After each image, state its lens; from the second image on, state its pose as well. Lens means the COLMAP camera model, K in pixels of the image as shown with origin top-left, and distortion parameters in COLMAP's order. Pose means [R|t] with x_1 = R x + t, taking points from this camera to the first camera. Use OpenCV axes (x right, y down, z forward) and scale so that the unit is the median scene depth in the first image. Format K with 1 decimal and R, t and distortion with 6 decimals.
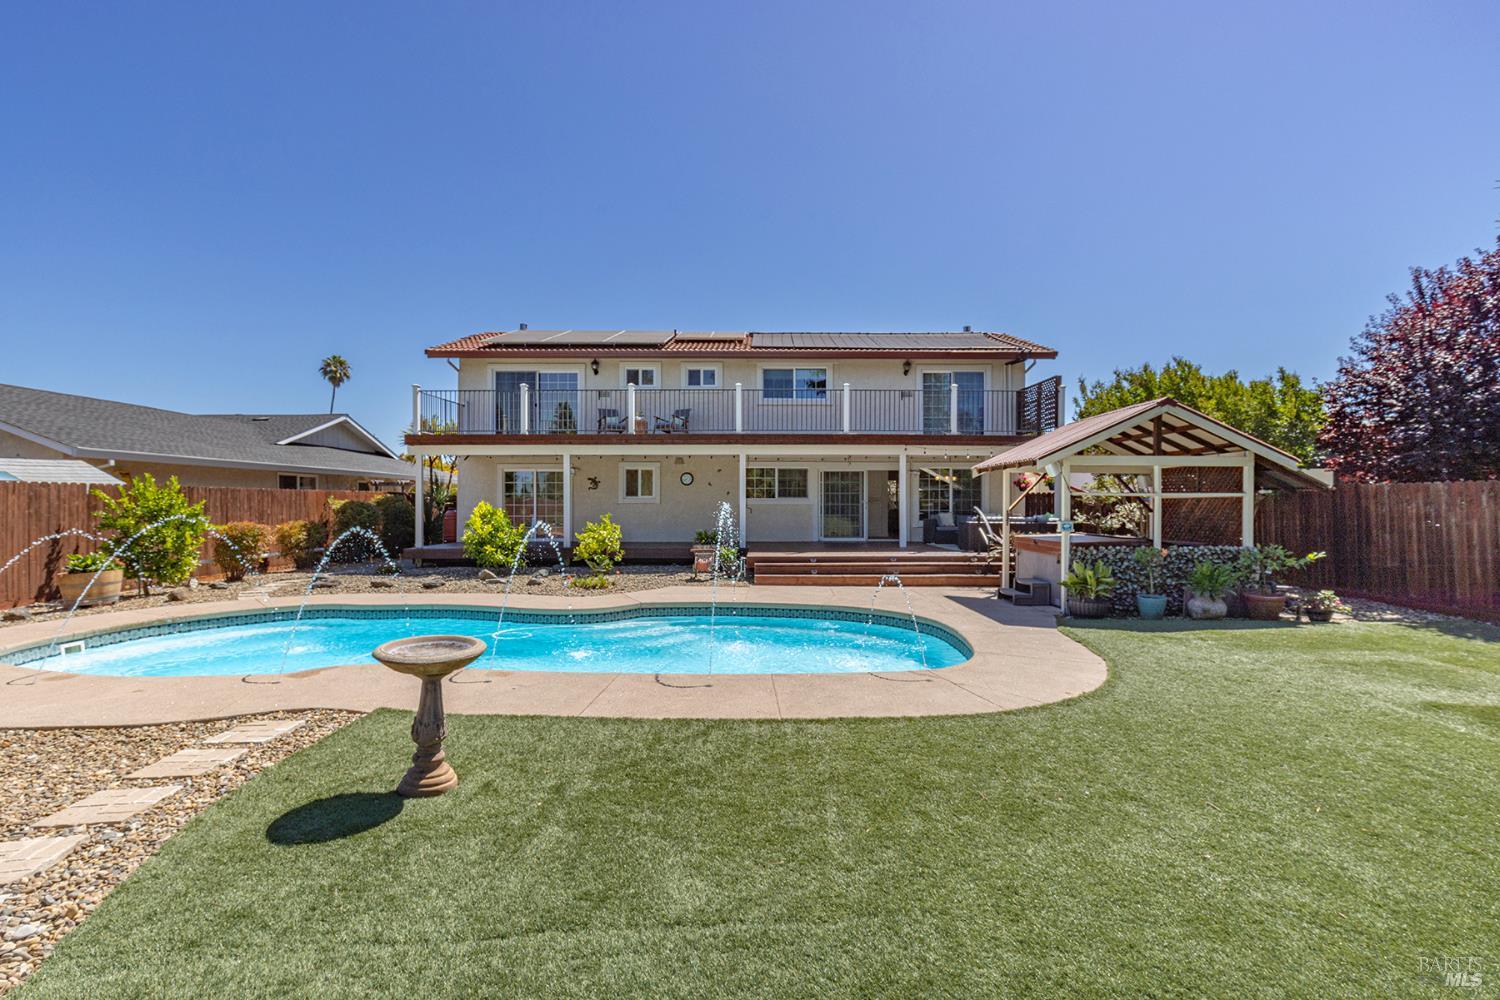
lens RADIAL K [[668.1, 0, 757.6], [0, 668.1, 506.3], [0, 0, 1]] dist [0.002677, 0.000358]
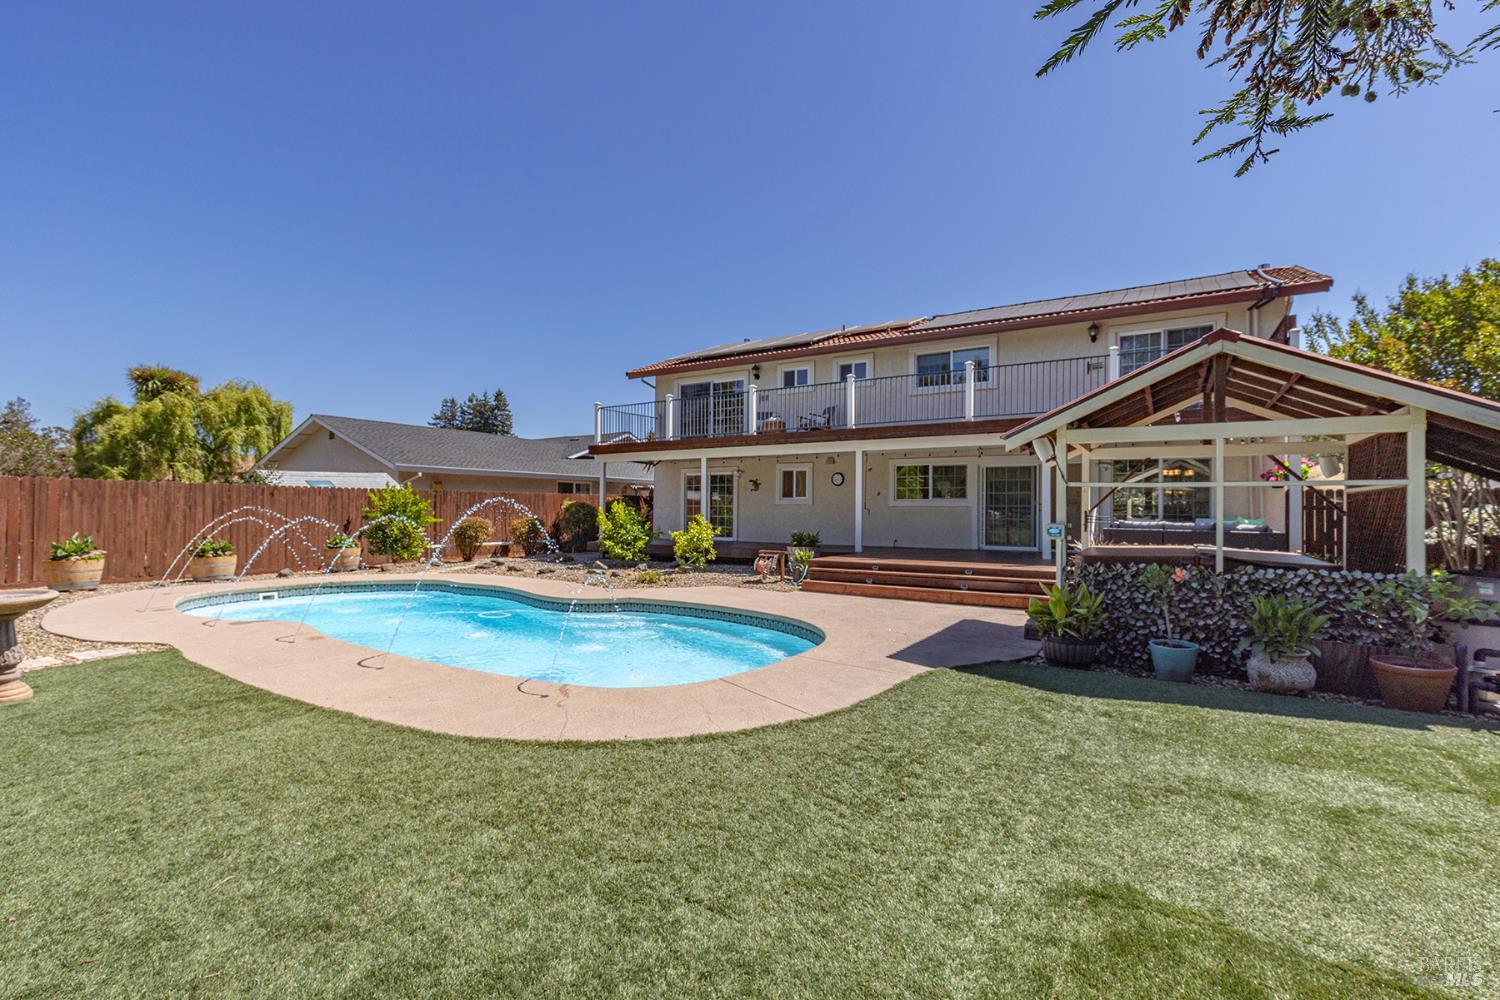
lens RADIAL K [[668.1, 0, 757.6], [0, 668.1, 506.3], [0, 0, 1]] dist [0.002677, 0.000358]
pose [[0.853543, 0.002660, -0.521015, 0.301082], [-0.007571, 0.999945, -0.007297, 0.005872], [0.520967, 0.010172, 0.853516, 0.128088]]
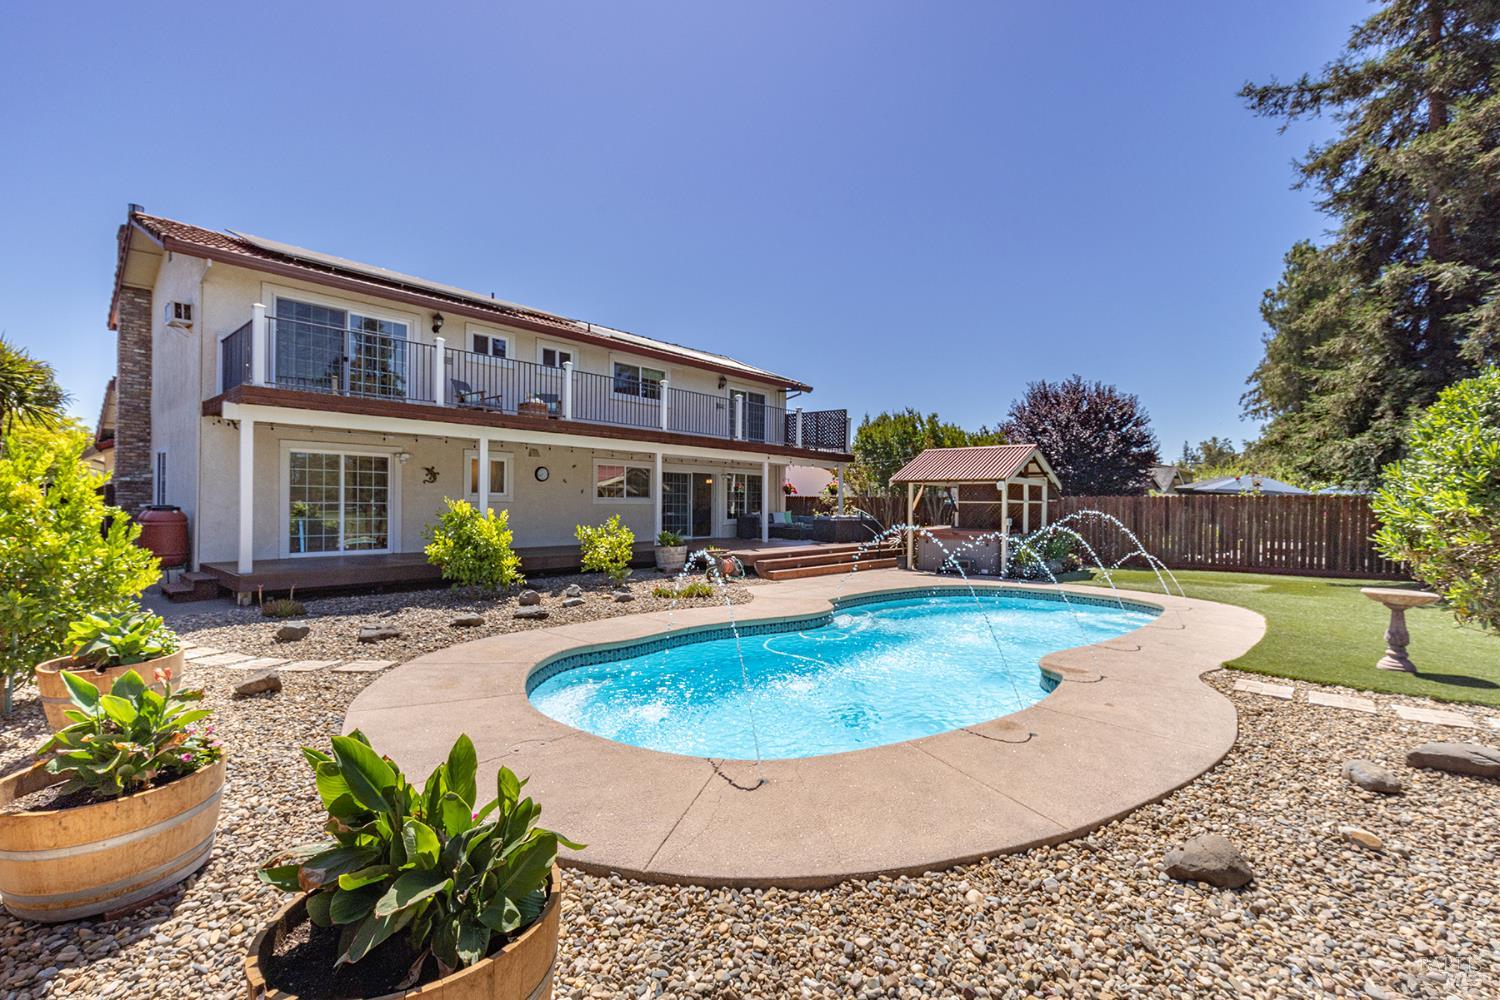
lens RADIAL K [[668.1, 0, 757.6], [0, 668.1, 506.3], [0, 0, 1]] dist [0.002677, 0.000358]
pose [[0.647178, 0.000170, 0.762339, -0.598740], [-0.007022, 0.999959, 0.005738, -0.005693], [-0.762306, -0.009066, 0.647153, 0.230389]]
